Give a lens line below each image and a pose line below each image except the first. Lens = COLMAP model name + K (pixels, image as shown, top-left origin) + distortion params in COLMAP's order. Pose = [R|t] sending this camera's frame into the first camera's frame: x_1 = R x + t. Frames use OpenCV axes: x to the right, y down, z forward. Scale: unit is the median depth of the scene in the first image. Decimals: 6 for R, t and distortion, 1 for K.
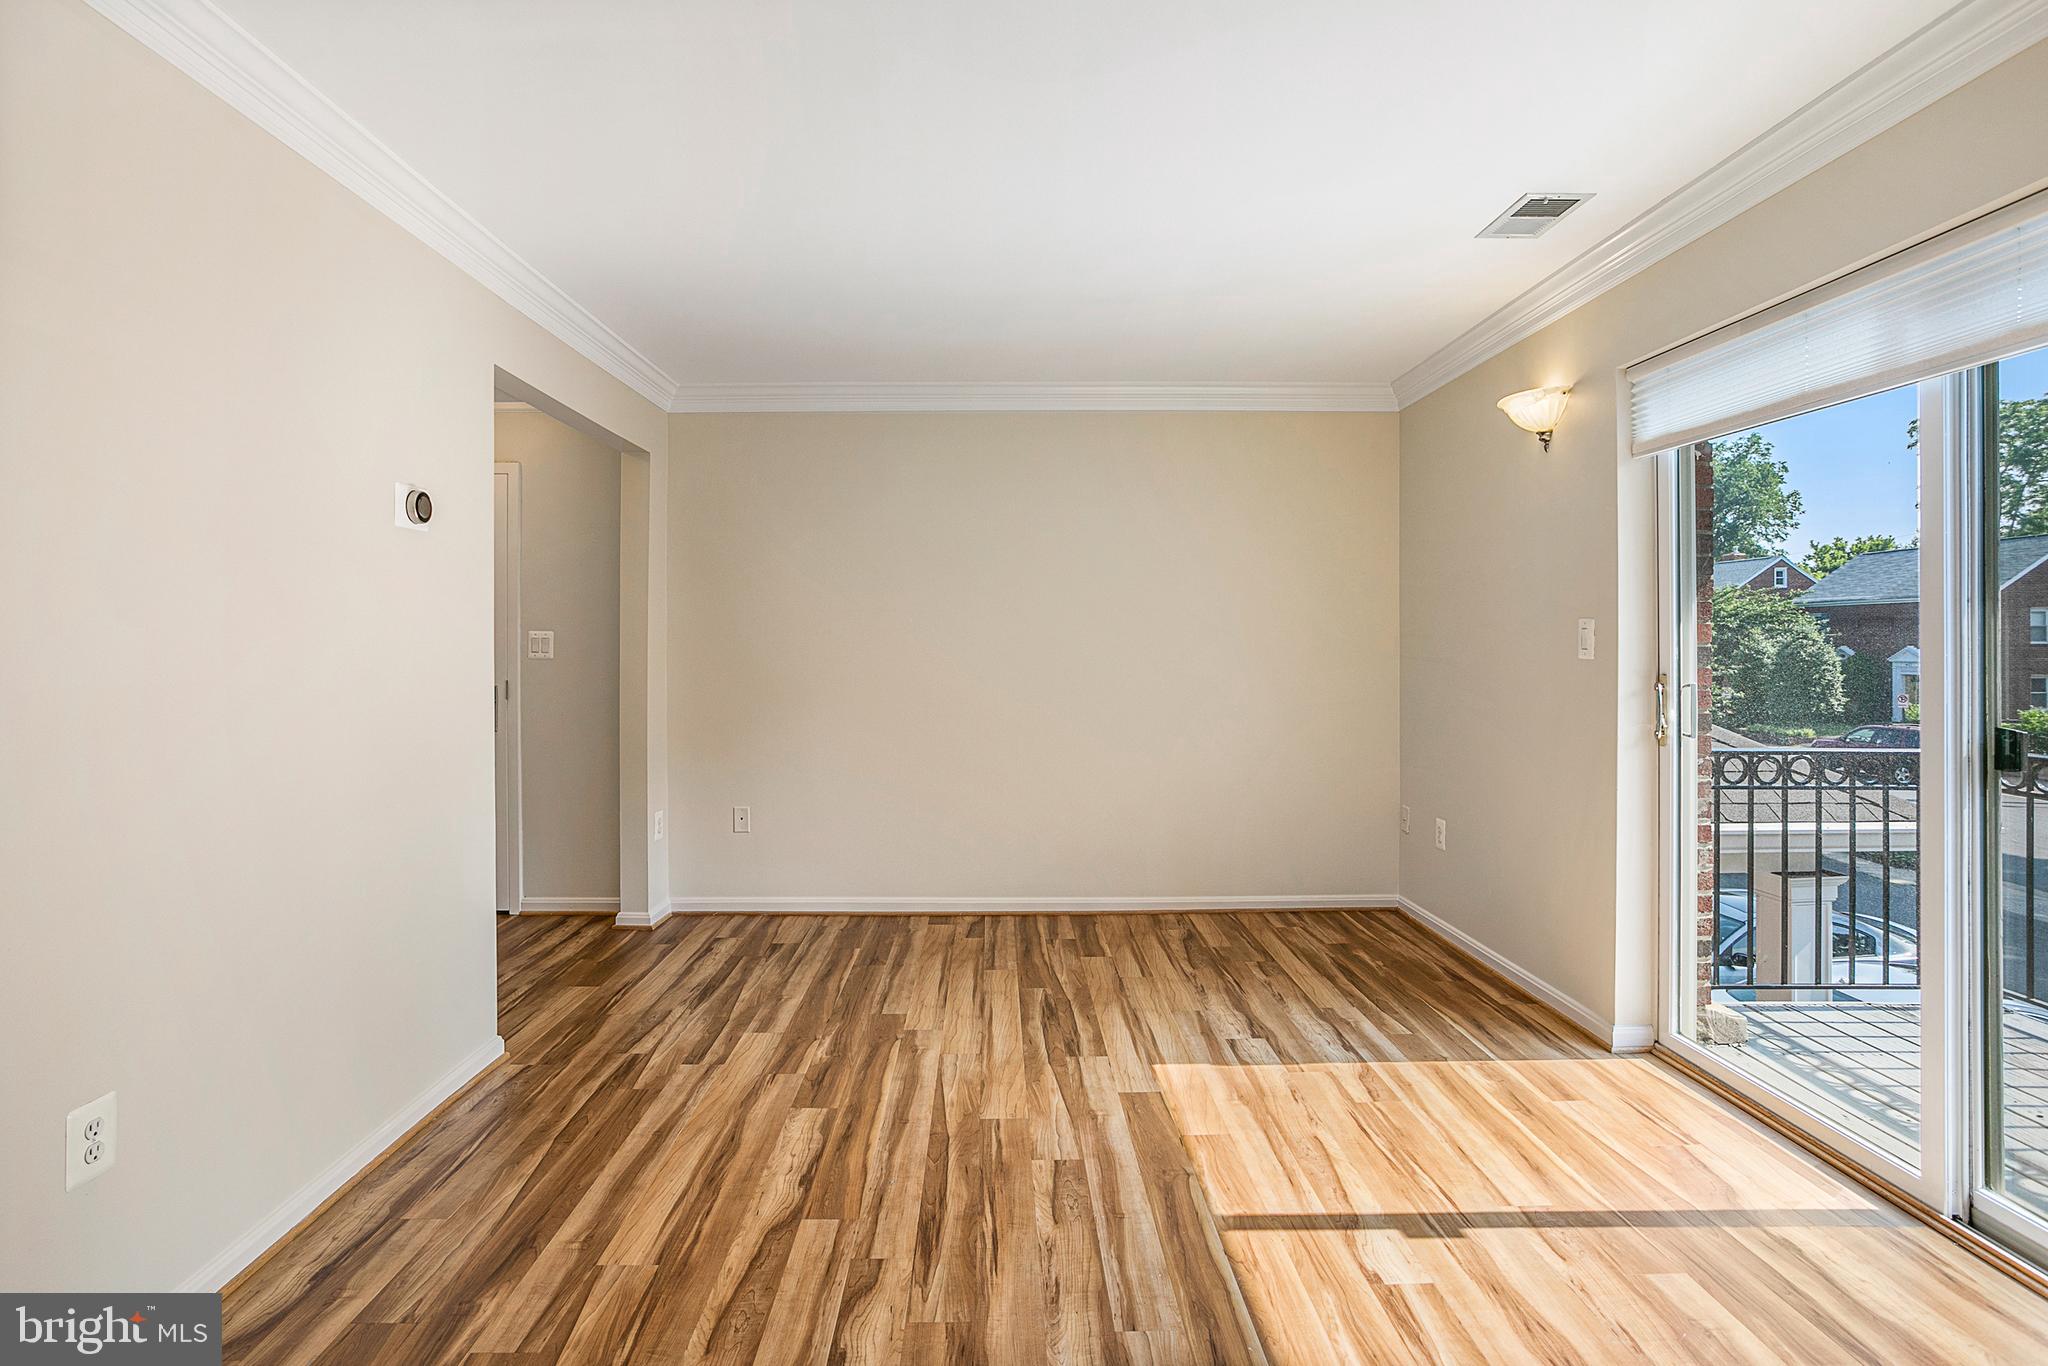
lens RADIAL K [[1025.4, 0, 1029.4], [0, 1025.4, 653.4], [0, 0, 1]] dist [-0.050549, 0.029485]
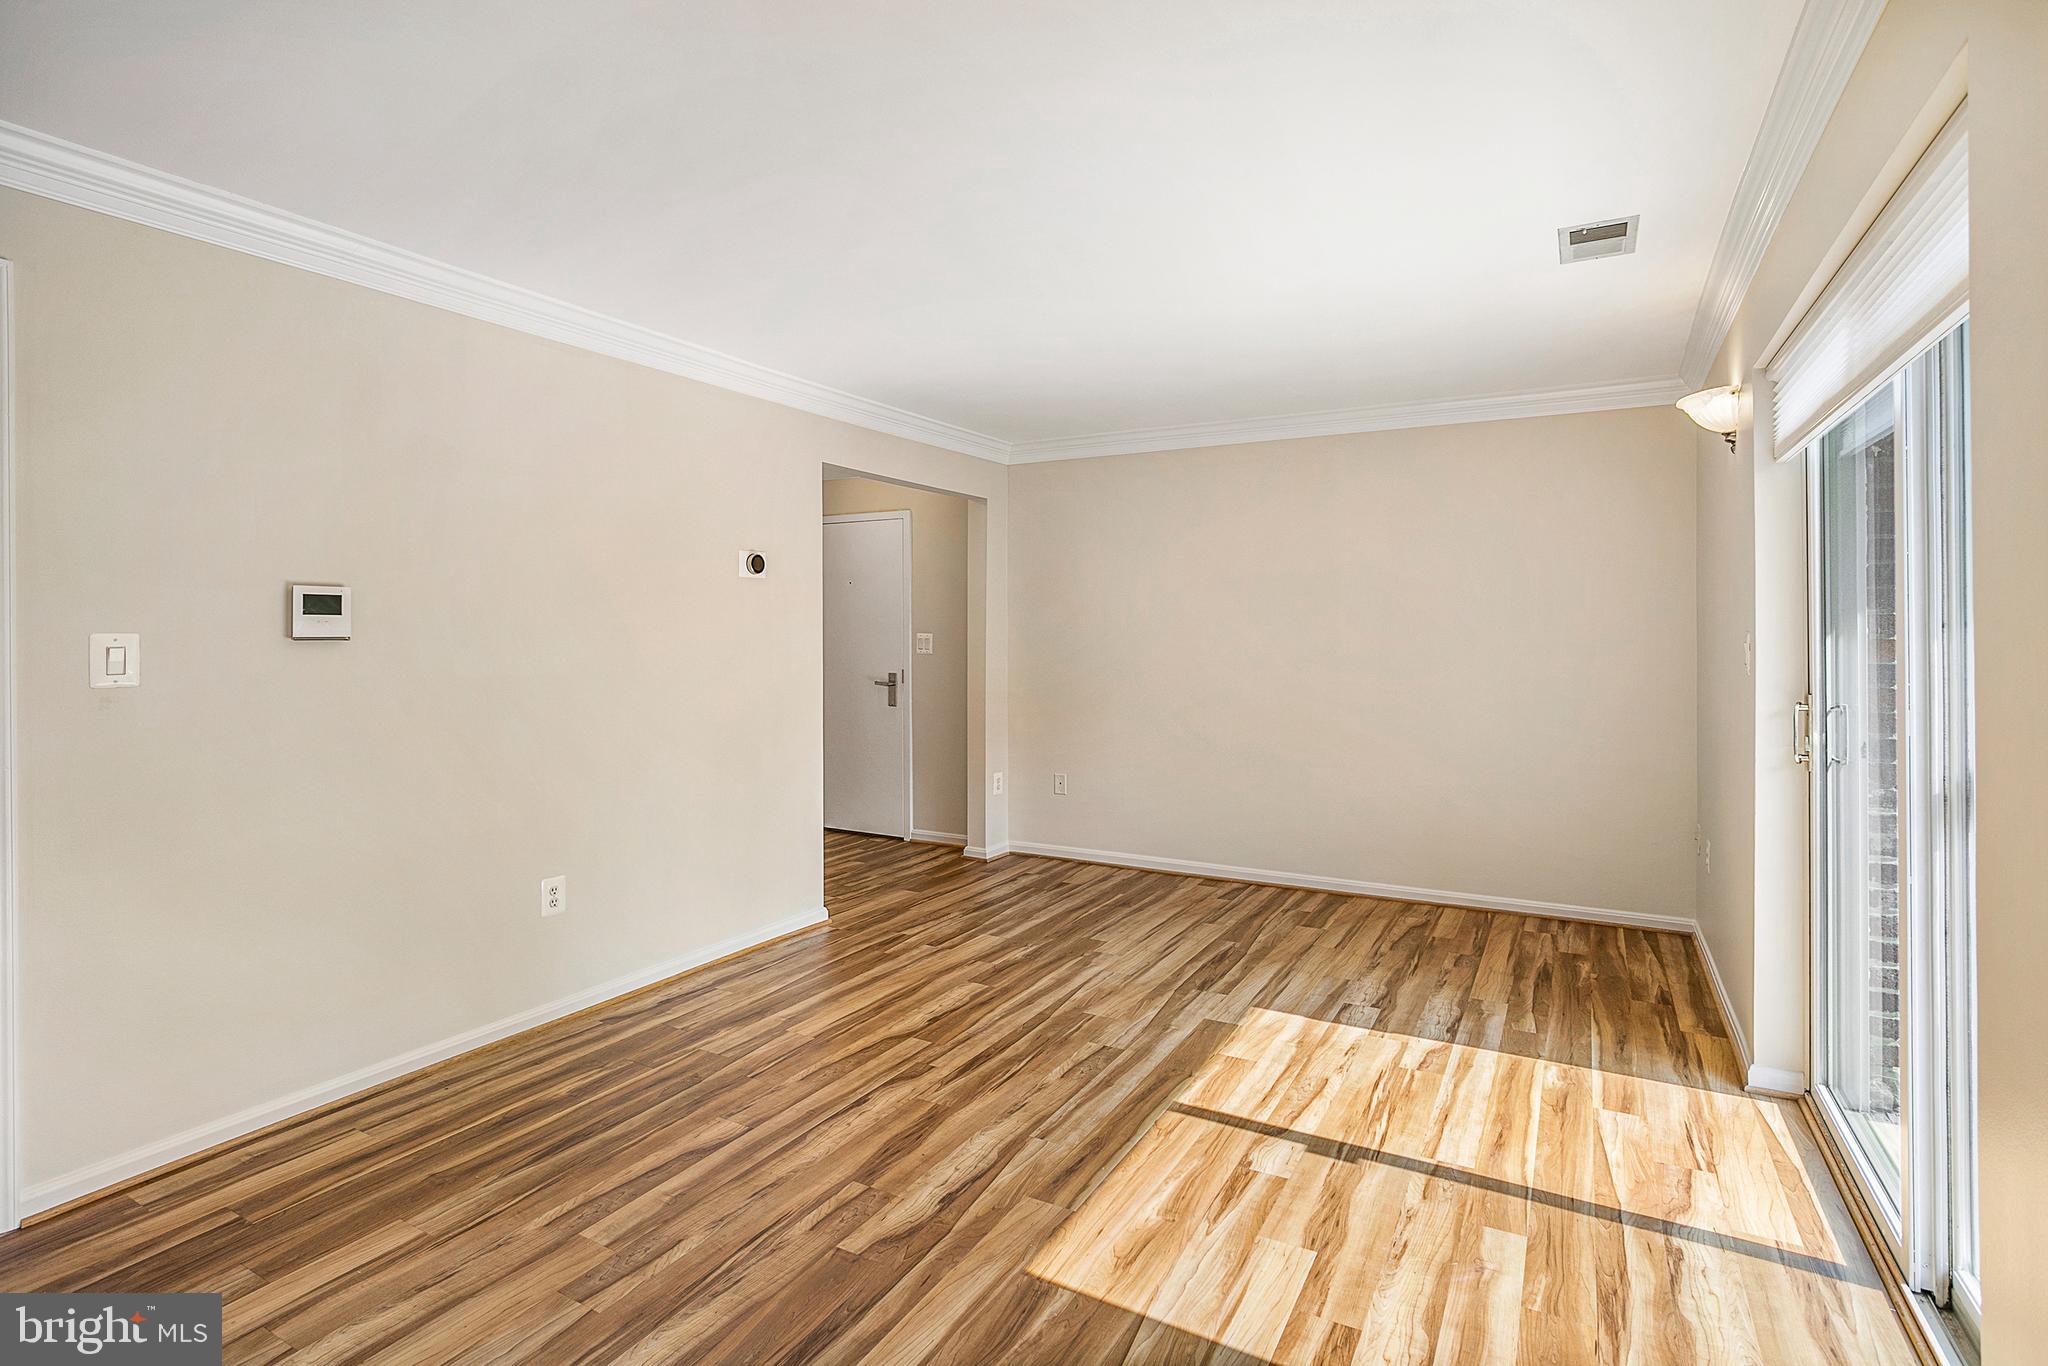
lens RADIAL K [[1025.4, 0, 1029.4], [0, 1025.4, 653.4], [0, 0, 1]] dist [-0.050549, 0.029485]
pose [[0.860750, 0.013263, -0.508855, 0.495830], [-0.007902, 0.999888, 0.012694, -0.015303], [0.508967, -0.006905, 0.860759, -0.138631]]
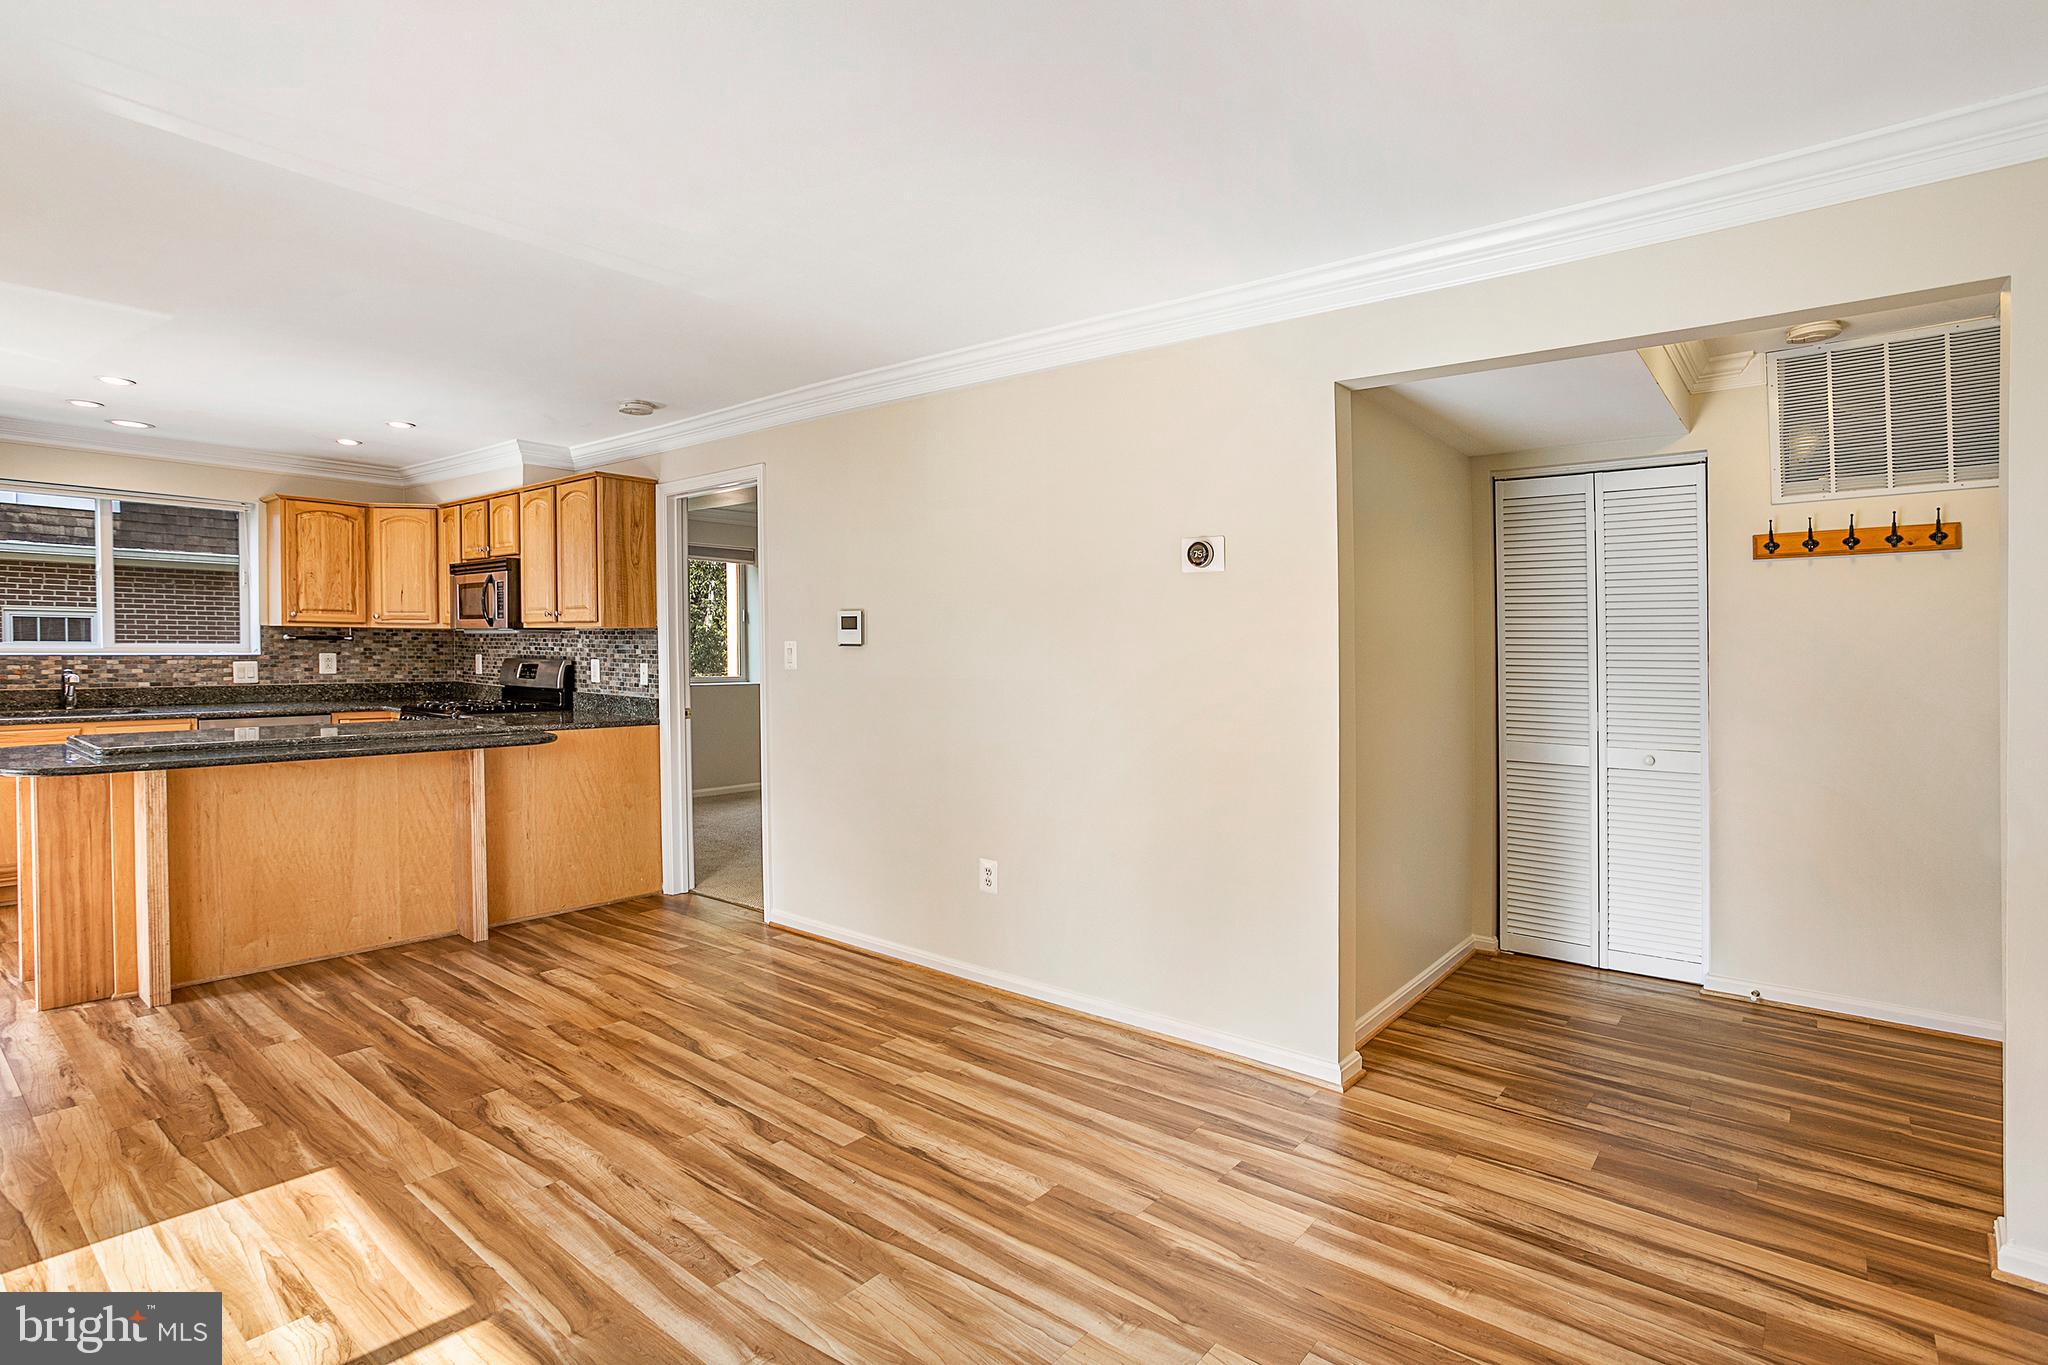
lens RADIAL K [[1025.4, 0, 1029.4], [0, 1025.4, 652.9], [0, 0, 1]] dist [-0.050549, 0.029485]
pose [[-0.664515, -0.003012, -0.747269, 0.410265], [-0.014872, 0.999847, 0.009194, -0.023606], [0.747127, 0.017223, -0.664459, 1.433051]]
